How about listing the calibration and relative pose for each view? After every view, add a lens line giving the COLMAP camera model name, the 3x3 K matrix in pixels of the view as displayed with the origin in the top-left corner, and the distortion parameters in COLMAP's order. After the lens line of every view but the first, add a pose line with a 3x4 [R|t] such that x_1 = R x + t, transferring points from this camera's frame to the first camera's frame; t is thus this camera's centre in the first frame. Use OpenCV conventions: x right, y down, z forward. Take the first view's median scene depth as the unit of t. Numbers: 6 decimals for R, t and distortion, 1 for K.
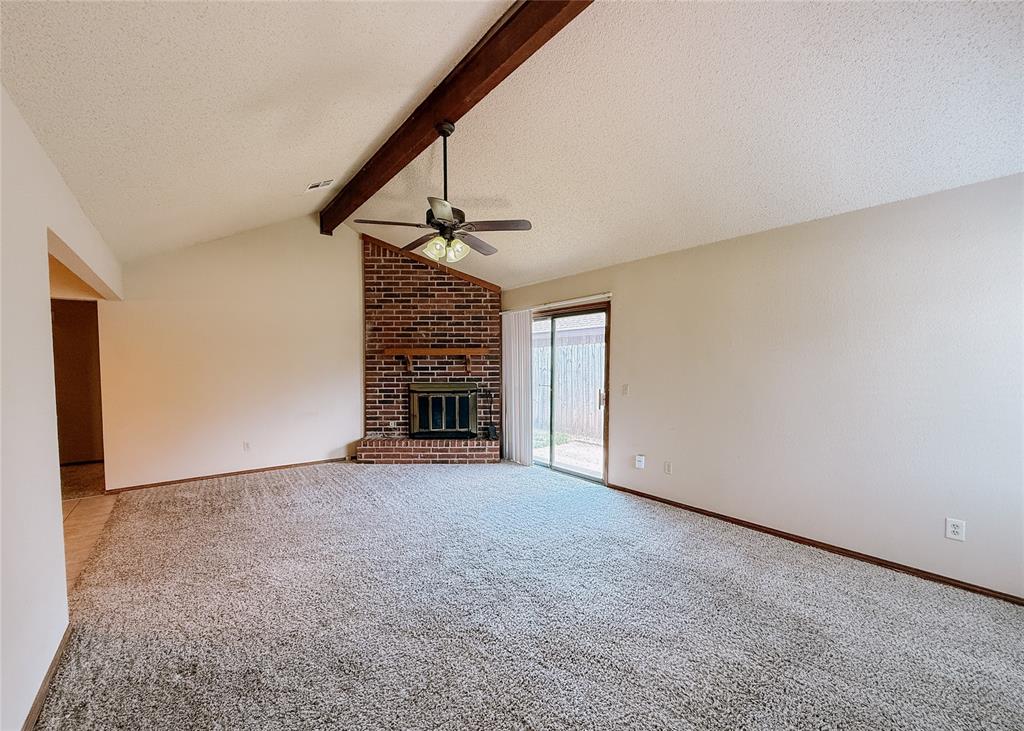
lens RADIAL K [[416.1, 0, 516.8], [0, 416.1, 372.3], [0, 0, 1]] dist [0.001356, -0.000069]
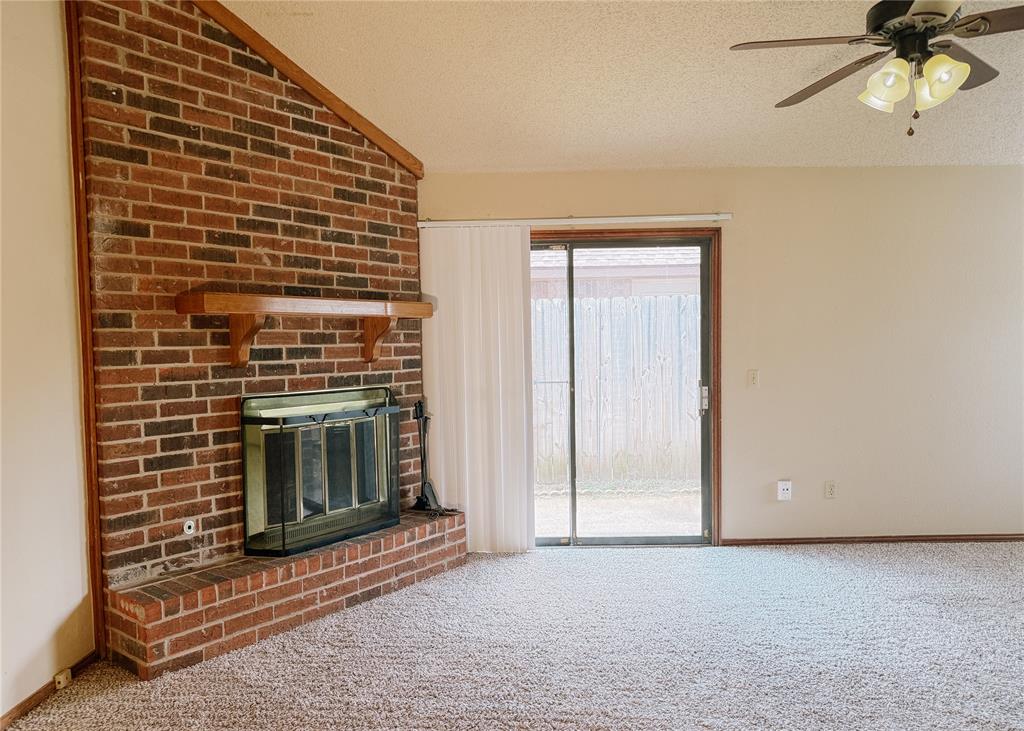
lens RADIAL K [[748.6, 0, 511.2], [0, 748.6, 366.4], [0, 0, 1]] dist [-0.001070, -0.003693]
pose [[0.613167, -0.033210, 0.789255, -0.602216], [0.028185, 0.999399, 0.020156, -0.005519], [-0.789450, 0.009887, 0.613735, 0.445001]]
